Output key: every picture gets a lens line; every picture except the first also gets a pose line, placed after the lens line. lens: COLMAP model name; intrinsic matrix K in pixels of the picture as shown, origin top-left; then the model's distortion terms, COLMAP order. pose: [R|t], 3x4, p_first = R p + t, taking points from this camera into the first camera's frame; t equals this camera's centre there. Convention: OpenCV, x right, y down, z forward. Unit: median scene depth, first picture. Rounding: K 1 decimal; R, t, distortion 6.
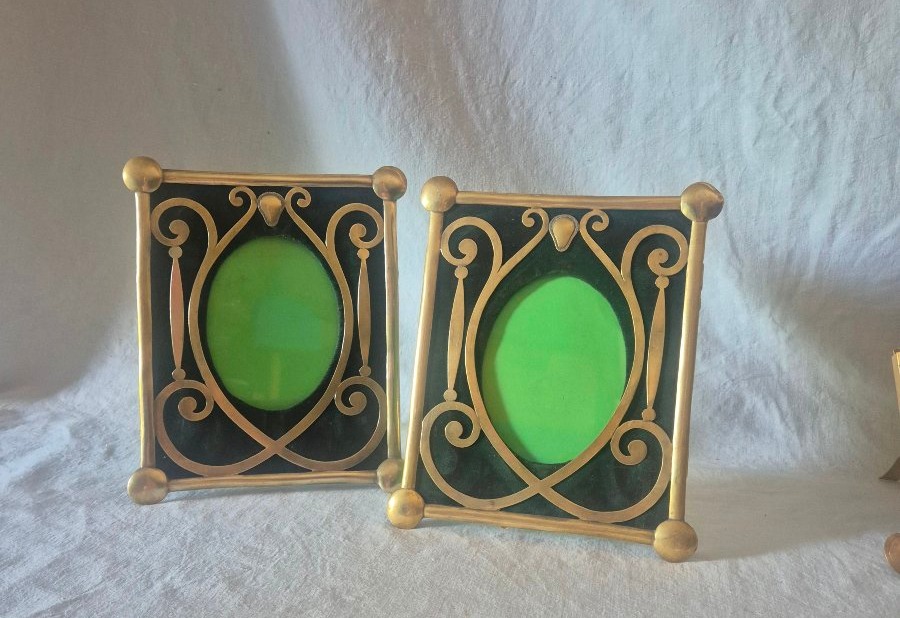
lens RADIAL K [[782.9, 0, 459.1], [0, 782.9, 370.1], [0, 0, 1]] dist [0.049816, -0.034477]
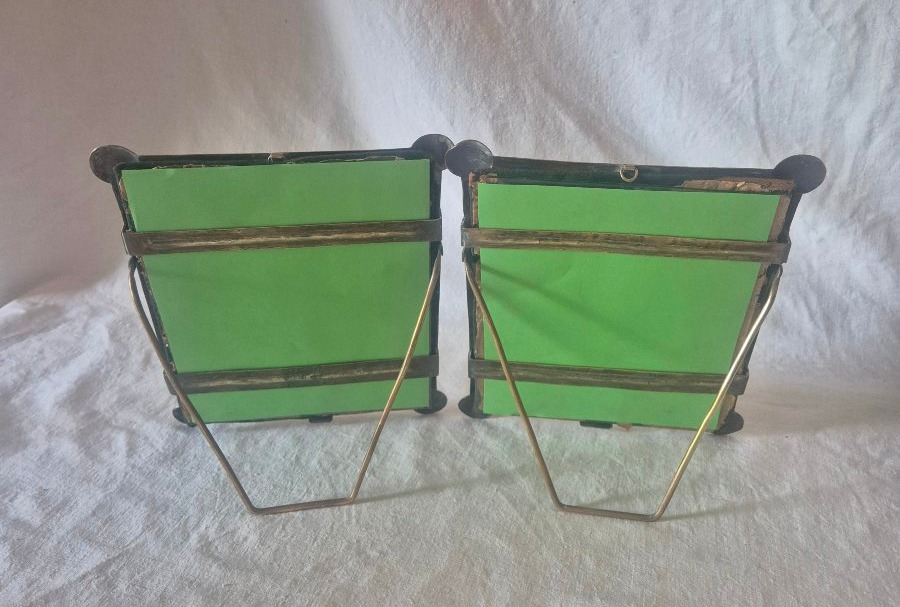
lens RADIAL K [[786.5, 0, 459.7], [0, 786.5, 225.4], [0, 0, 1]] dist [0.044297, -0.025195]
pose [[0.998586, -0.012585, -0.051654, 0.024084], [0.018469, 0.993188, 0.115054, -0.180869], [0.049854, -0.115845, 0.992015, 0.007649]]
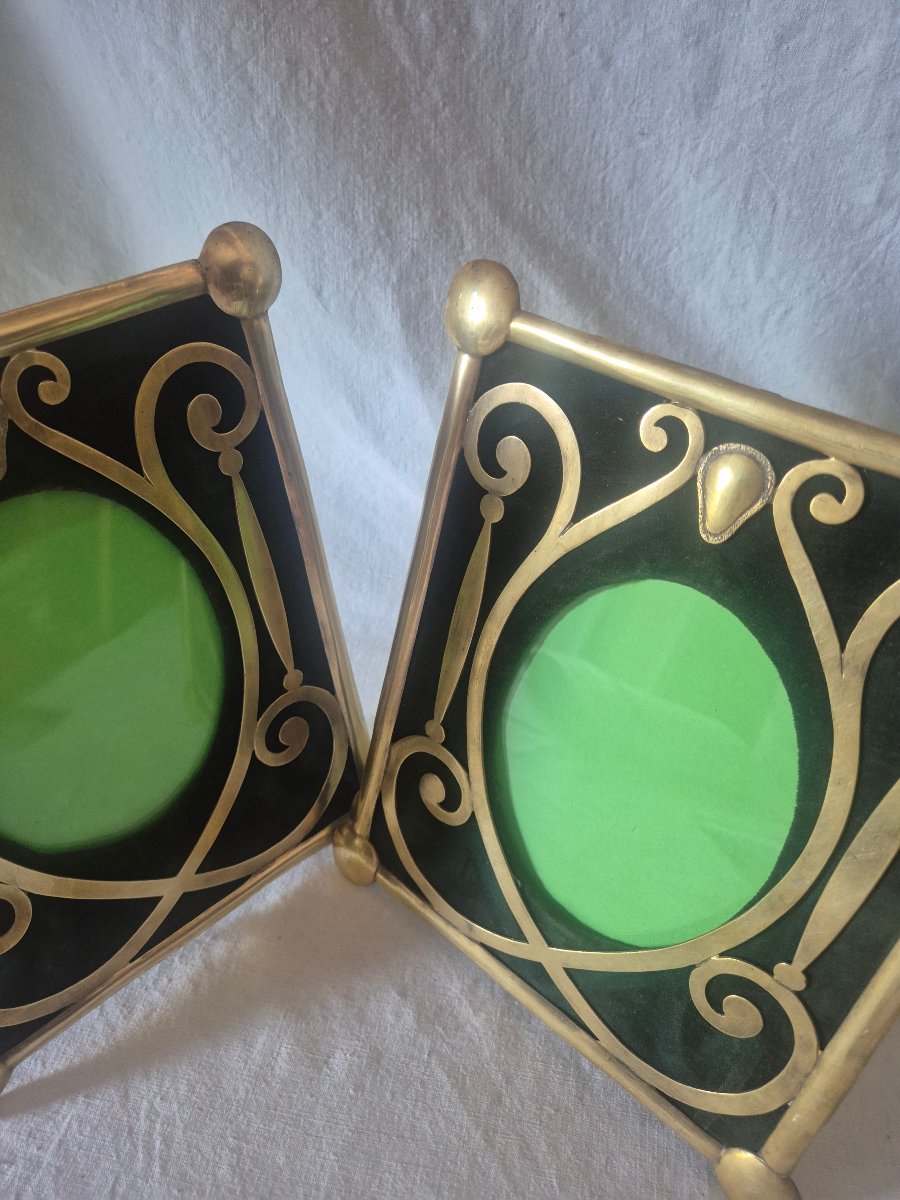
lens RADIAL K [[810.3, 0, 448.0], [0, 810.3, 588.2], [0, 0, 1]] dist [0.012216, -0.025657]
pose [[0.998924, -0.043001, 0.017396, 0.030519], [0.031742, 0.907143, 0.419623, -0.241079], [-0.033825, -0.418620, 0.907532, 0.476633]]
